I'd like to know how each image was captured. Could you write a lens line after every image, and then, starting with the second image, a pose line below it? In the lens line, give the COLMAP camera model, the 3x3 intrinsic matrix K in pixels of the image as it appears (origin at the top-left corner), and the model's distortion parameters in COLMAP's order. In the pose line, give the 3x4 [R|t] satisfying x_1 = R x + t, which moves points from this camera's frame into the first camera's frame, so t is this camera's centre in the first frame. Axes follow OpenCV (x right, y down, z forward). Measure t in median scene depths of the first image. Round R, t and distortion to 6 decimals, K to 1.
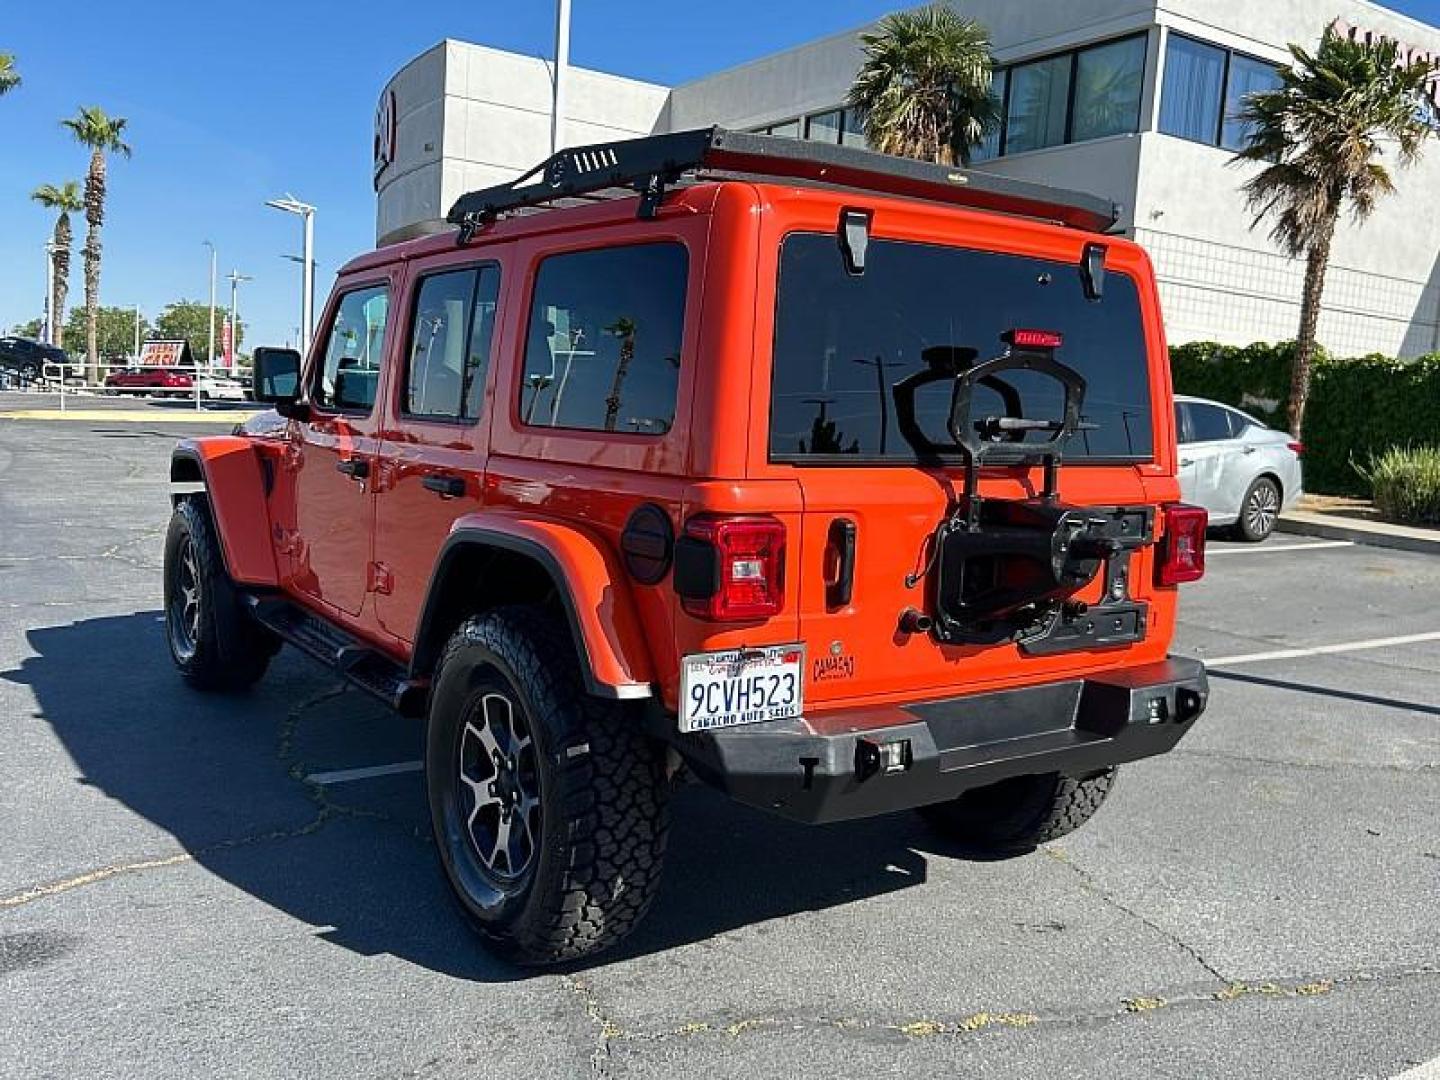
lens RADIAL K [[1261.4, 0, 774.2], [0, 1261.4, 606.3], [0, 0, 1]] dist [-0.004513, 0.007436]
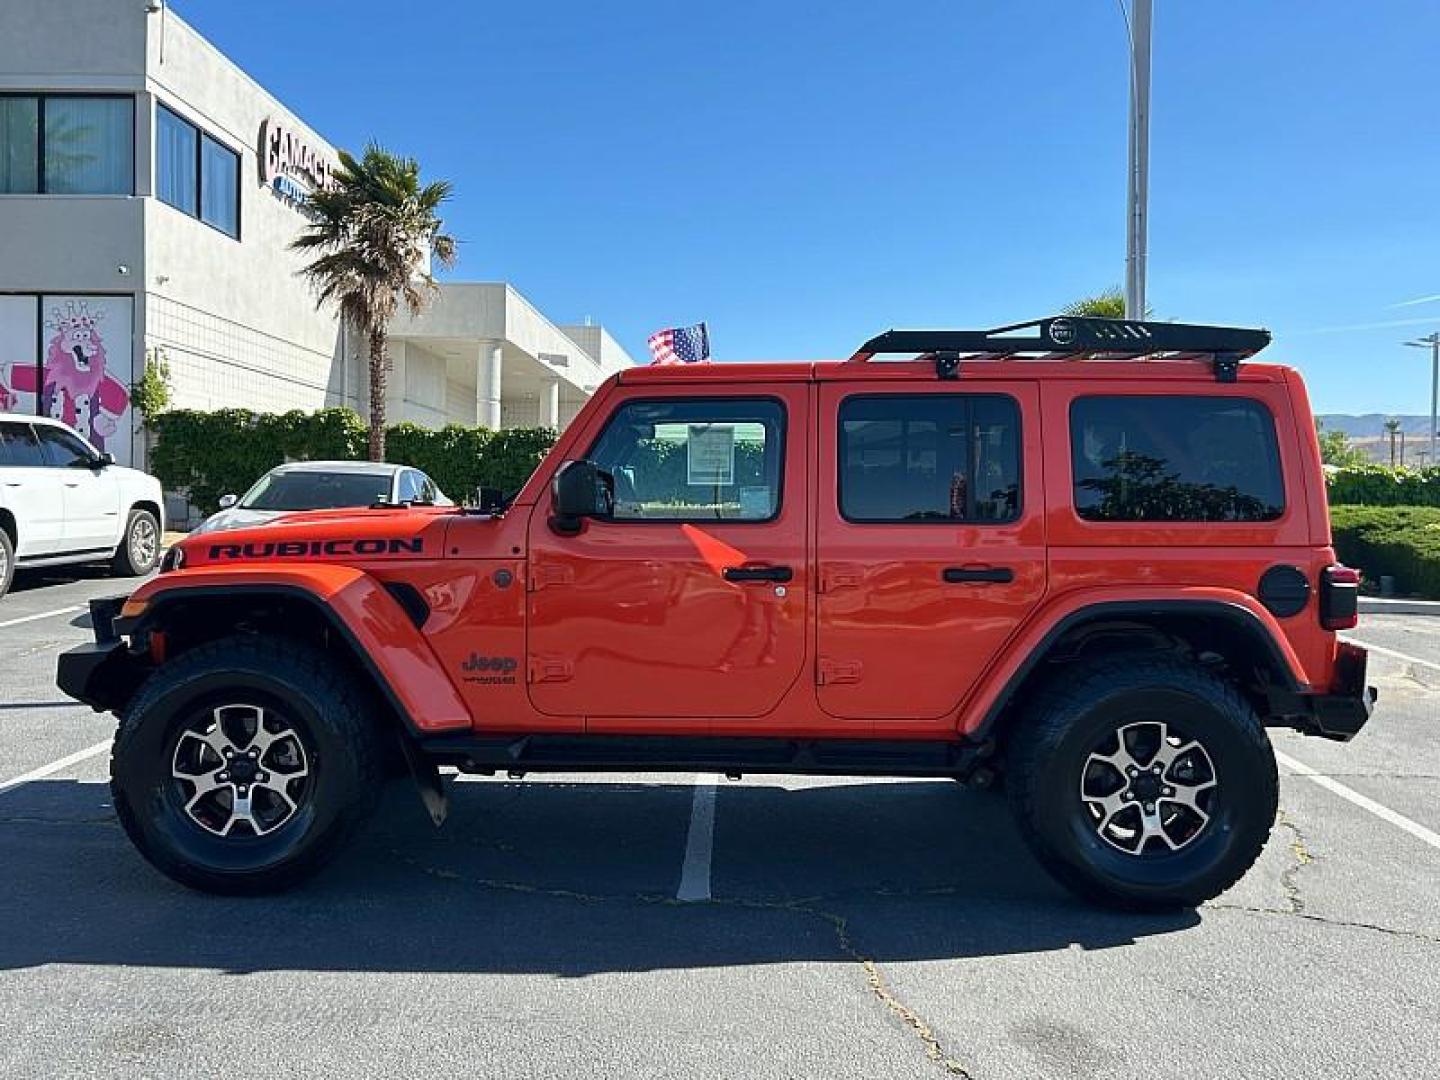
lens RADIAL K [[1265.9, 0, 720.0], [0, 1265.9, 540.0], [0, 0, 1]] dist [0.013826, 0.012338]
pose [[0.580345, -0.074483, 0.810958, -0.968748], [0.153056, 0.988039, -0.018784, -0.090634], [-0.799859, 0.135023, 0.584803, 0.357980]]
